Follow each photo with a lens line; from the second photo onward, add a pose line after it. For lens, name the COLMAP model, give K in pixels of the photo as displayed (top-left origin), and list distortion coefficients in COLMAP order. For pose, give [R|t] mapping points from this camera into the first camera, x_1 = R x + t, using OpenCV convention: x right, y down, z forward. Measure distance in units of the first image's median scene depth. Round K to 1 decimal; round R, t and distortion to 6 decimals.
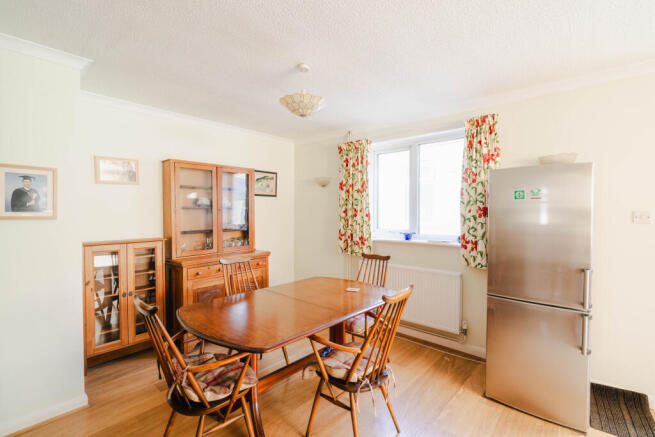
lens RADIAL K [[302.2, 0, 315.7], [0, 302.2, 221.5], [0, 0, 1]] dist [0.000148, 0.000228]
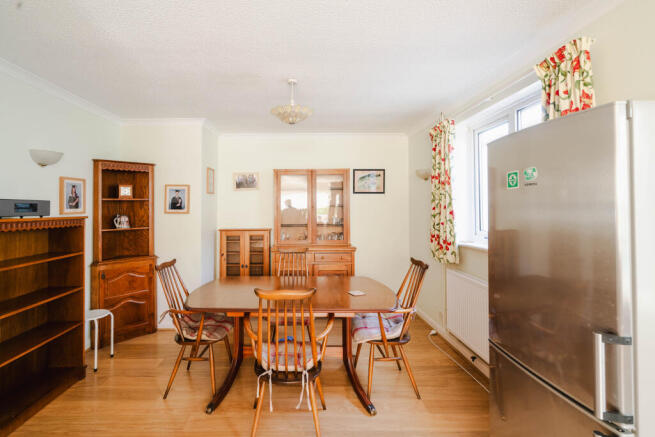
lens RADIAL K [[310.1, 0, 329.3], [0, 310.1, 201.7], [0, 0, 1]] dist [-0.001641, 0.000067]
pose [[0.675008, -0.018956, -0.737567, 0.626242], [-0.020547, 0.998799, -0.044473, -0.008055], [0.737525, 0.045174, 0.673808, 0.236852]]
